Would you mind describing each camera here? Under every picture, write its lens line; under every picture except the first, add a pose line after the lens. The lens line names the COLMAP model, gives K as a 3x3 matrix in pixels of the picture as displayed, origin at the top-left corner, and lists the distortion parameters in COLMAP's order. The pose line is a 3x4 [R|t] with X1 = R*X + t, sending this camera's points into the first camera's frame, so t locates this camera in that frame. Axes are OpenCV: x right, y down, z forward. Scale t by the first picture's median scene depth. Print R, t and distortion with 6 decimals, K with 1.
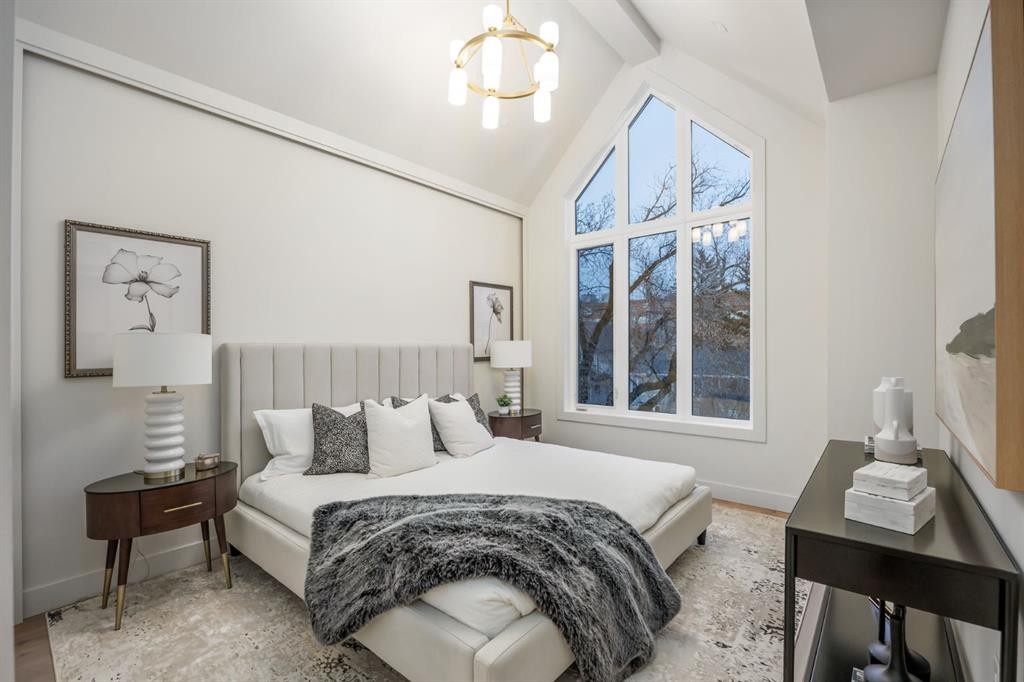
lens RADIAL K [[448.8, 0, 509.5], [0, 448.8, 348.3], [0, 0, 1]] dist [-0.013462, -0.000098]
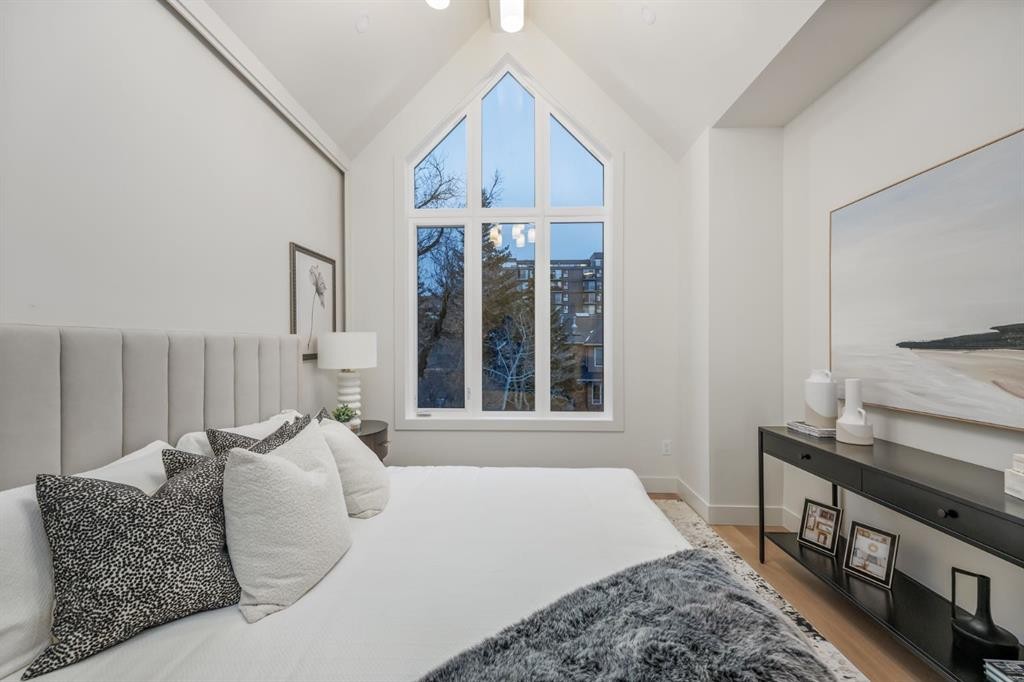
lens RADIAL K [[429.1, 0, 517.2], [0, 429.1, 341.3], [0, 0, 1]] dist [0.012254, 0.000106]
pose [[0.792327, 0.010151, 0.610012, -0.208849], [-0.005042, 0.999936, -0.010090, 0.004543], [-0.610075, 0.004918, 0.792328, 0.266118]]
